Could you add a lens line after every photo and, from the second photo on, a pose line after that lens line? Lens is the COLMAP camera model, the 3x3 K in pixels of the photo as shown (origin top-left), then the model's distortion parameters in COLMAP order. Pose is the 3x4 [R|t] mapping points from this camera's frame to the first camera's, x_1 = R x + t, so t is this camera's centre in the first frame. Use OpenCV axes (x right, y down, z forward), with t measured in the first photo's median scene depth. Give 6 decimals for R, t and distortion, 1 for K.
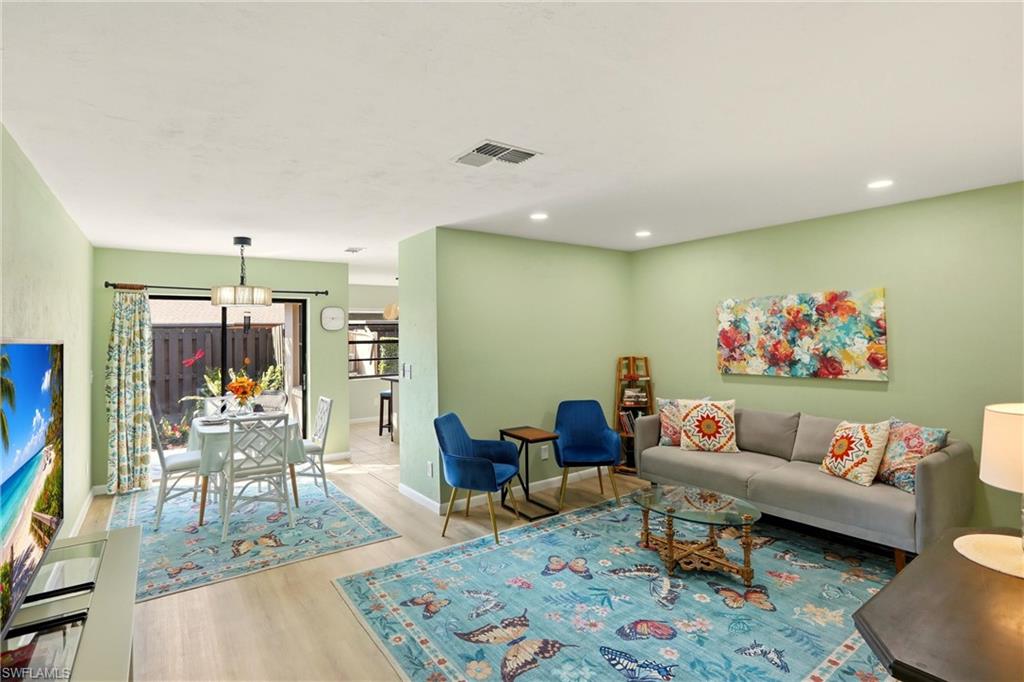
lens RADIAL K [[485.5, 0, 512.2], [0, 485.5, 313.6], [0, 0, 1]] dist [-0.035945, 0.000533]
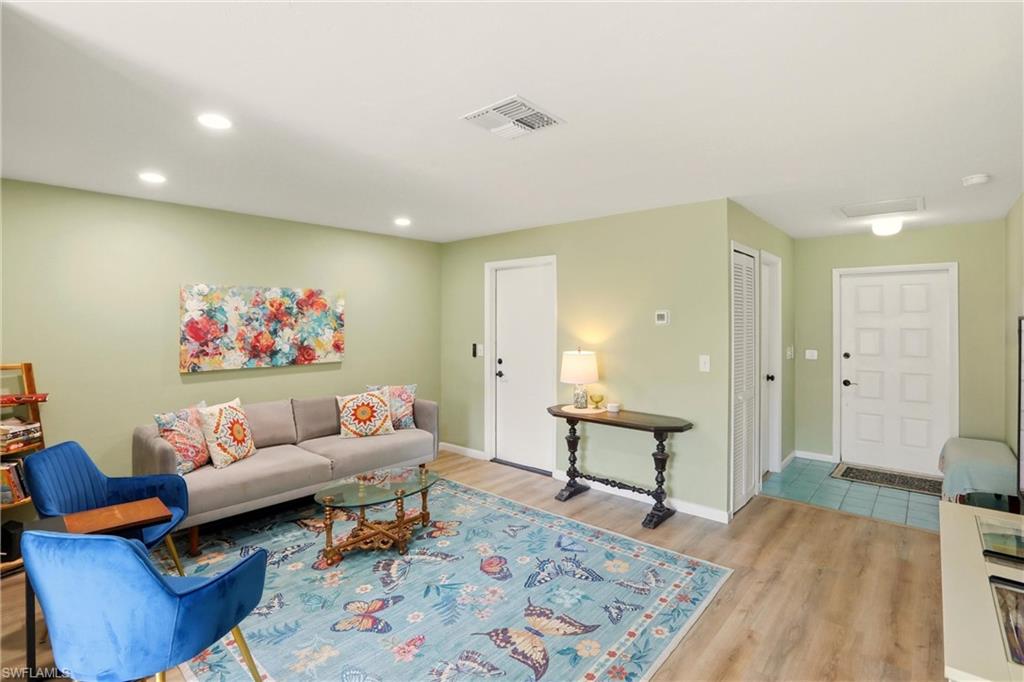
lens RADIAL K [[471.3, 0, 520.8], [0, 471.3, 322.3], [0, 0, 1]] dist [-0.043129, 0.009125]
pose [[-0.202176, 0.013006, 0.979263, -0.477710], [-0.036772, 0.999106, -0.020861, 0.035004], [-0.978659, -0.040227, -0.201517, 0.640195]]
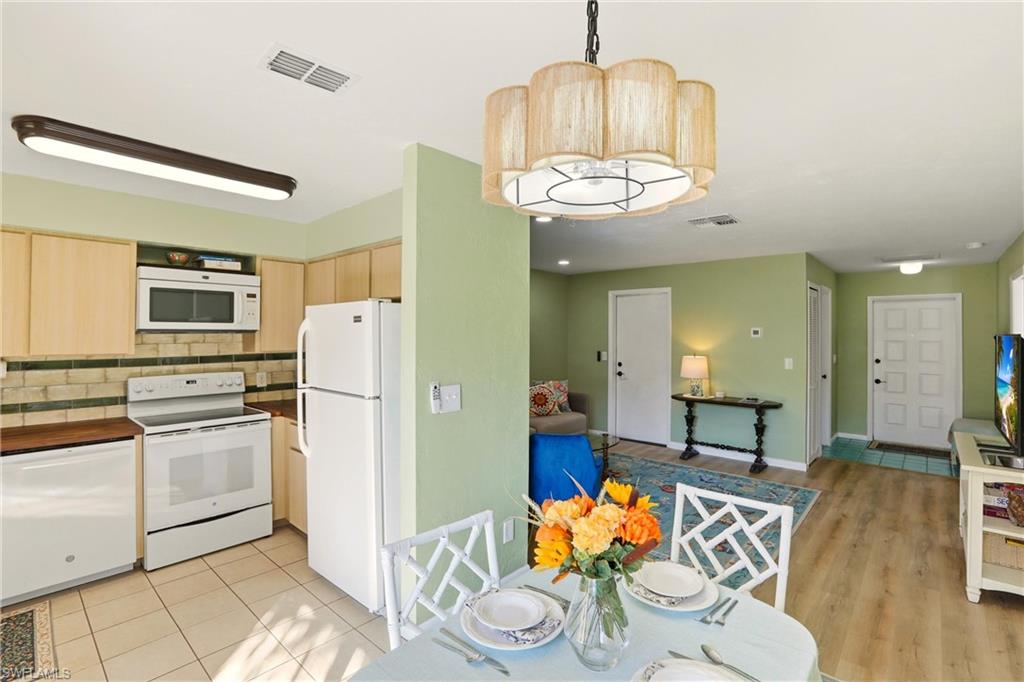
lens RADIAL K [[470.3, 0, 512.7], [0, 470.3, 331.0], [0, 0, 1]] dist [-0.043592, 0.013206]
pose [[-0.191249, 0.021788, 0.981300, -0.771100], [-0.041212, 0.998694, -0.030206, 0.058164], [-0.980676, -0.046218, -0.190102, 1.071677]]
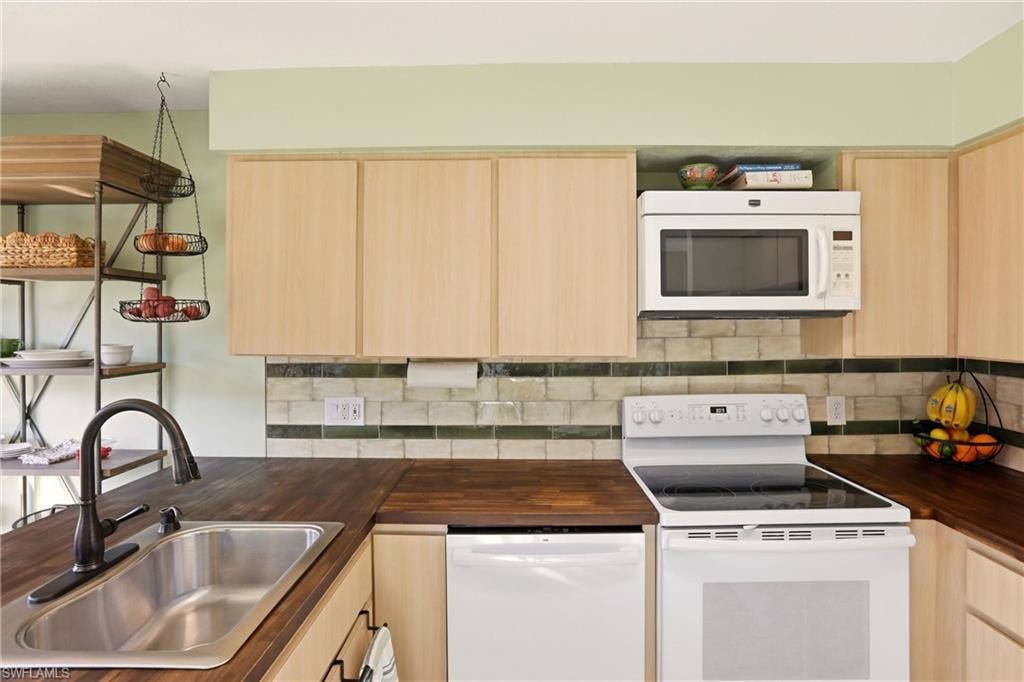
lens RADIAL K [[517.7, 0, 517.5], [0, 517.7, 324.8], [0, 0, 1]] dist [-0.053760, 0.026074]
pose [[0.610351, 0.012330, 0.792035, -0.357955], [-0.039276, 0.999120, 0.014713, 0.066874], [-0.791157, -0.040088, 0.610298, 1.329486]]
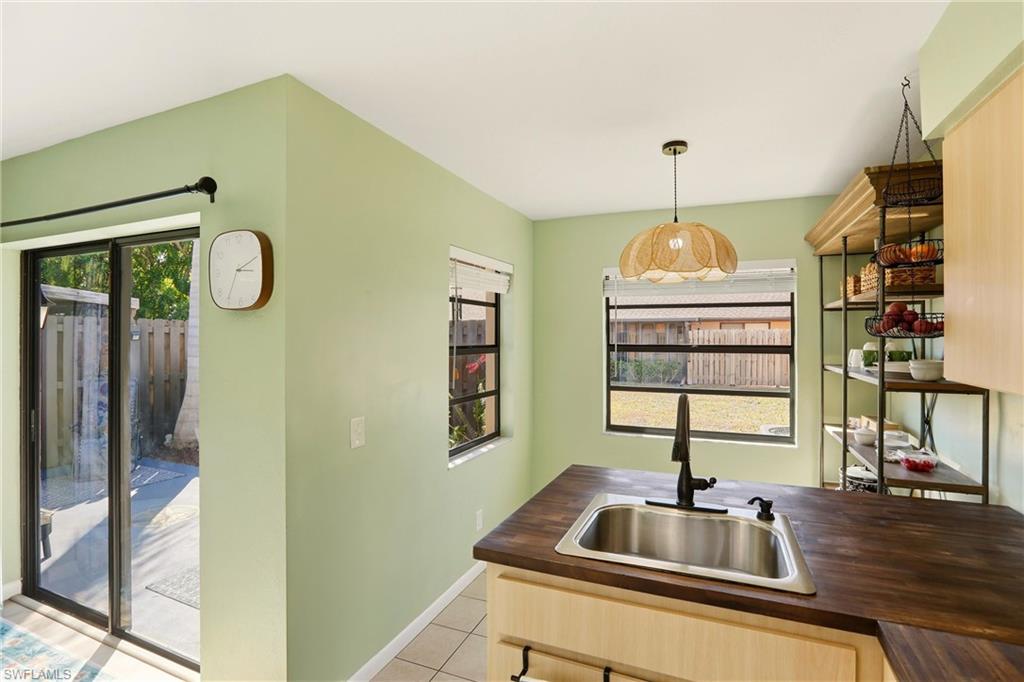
lens RADIAL K [[489.1, 0, 513.7], [0, 489.1, 331.1], [0, 0, 1]] dist [-0.028623, 0.000027]
pose [[0.502543, 0.010609, -0.864487, -0.015237], [0.023158, 0.999401, 0.025727, 0.059836], [0.864242, -0.032949, 0.501996, 1.364422]]
